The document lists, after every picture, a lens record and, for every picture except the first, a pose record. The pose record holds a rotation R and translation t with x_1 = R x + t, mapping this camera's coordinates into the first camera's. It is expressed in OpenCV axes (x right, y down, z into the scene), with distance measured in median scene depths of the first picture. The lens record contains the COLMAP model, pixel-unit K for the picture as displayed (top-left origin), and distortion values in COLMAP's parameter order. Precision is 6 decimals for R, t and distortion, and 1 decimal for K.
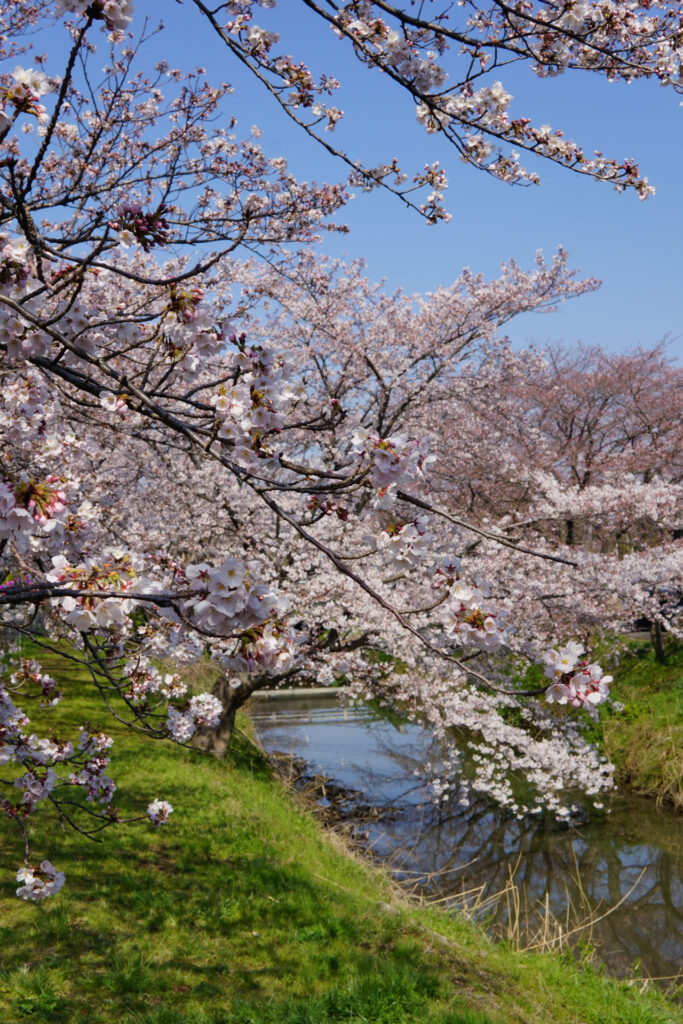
lens RADIAL K [[1339.1, 0, 341.5], [0, 1339.1, 512.0], [0, 0, 1]] dist [-0.015696, 0.105034]
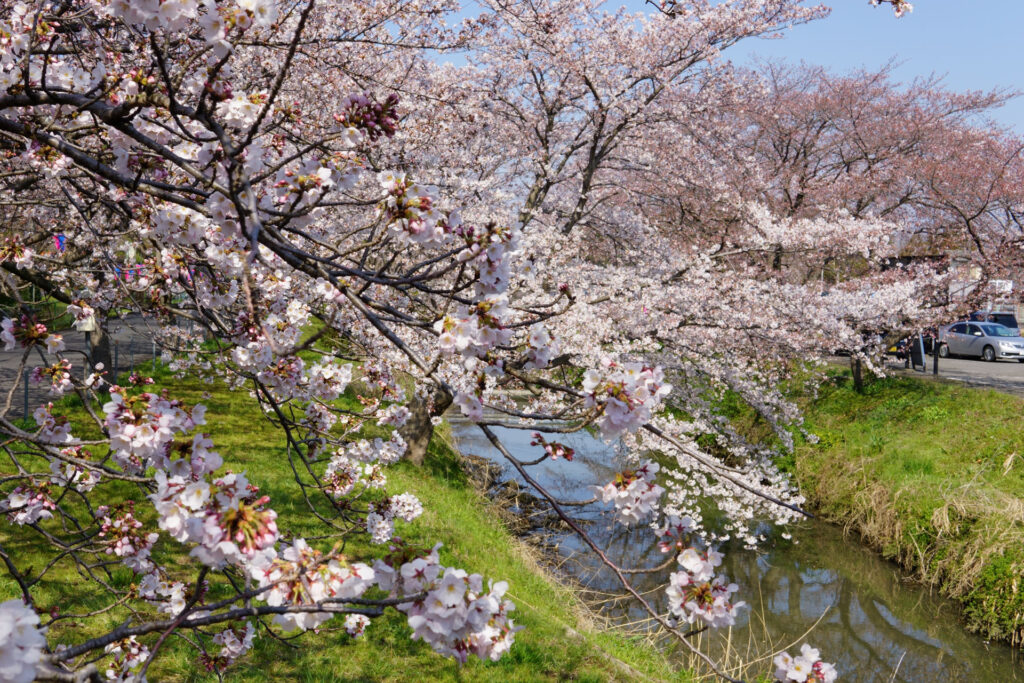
lens RADIAL K [[1329.6, 0, 508.2], [0, 1329.6, 346.4], [0, 0, 1]] dist [-0.009861, 0.040736]
pose [[0.997949, 0.059011, -0.024830, -0.001930], [-0.056202, 0.993229, 0.101677, -0.014350], [0.030661, -0.100073, 0.994508, 0.006606]]
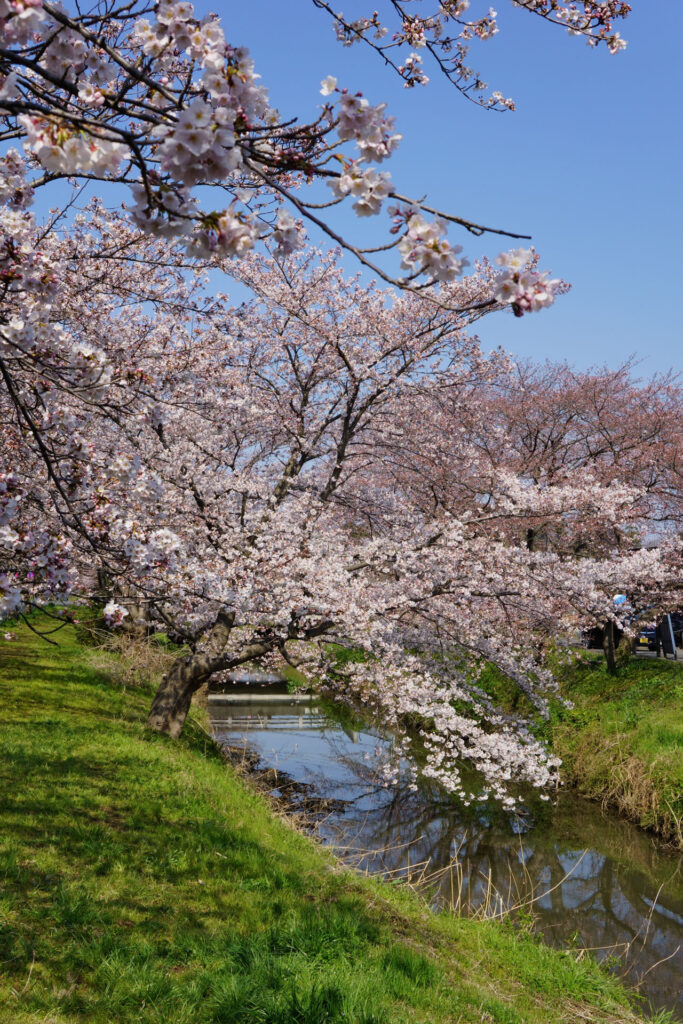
lens RADIAL K [[1320.3, 0, 339.4], [0, 1320.3, 516.5], [0, 0, 1]] dist [-0.019349, 0.028368]
pose [[0.998534, 0.048156, 0.024729, 0.000996], [-0.047926, 0.998803, -0.009820, 0.023194], [-0.025172, 0.008621, 0.999646, -0.001043]]
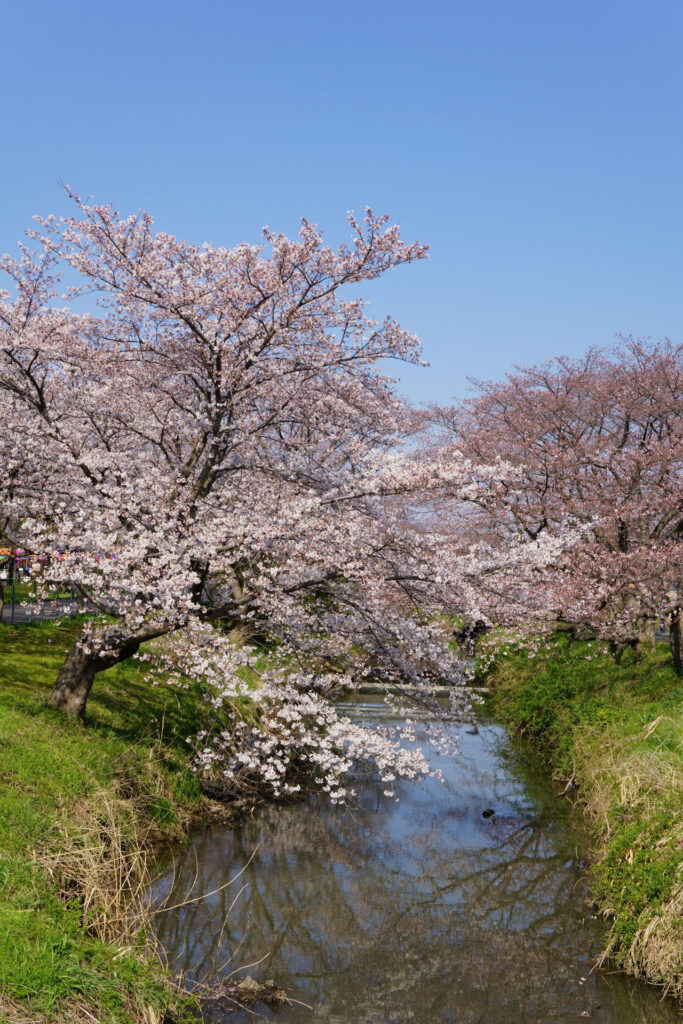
lens RADIAL K [[1339.1, 0, 341.5], [0, 1339.1, 512.0], [0, 0, 1]] dist [-0.015696, 0.105034]
pose [[0.980665, 0.064961, -0.184600, 0.327747], [-0.064961, 0.997869, 0.006054, 0.014457], [0.184600, 0.006055, 0.982795, 0.051808]]
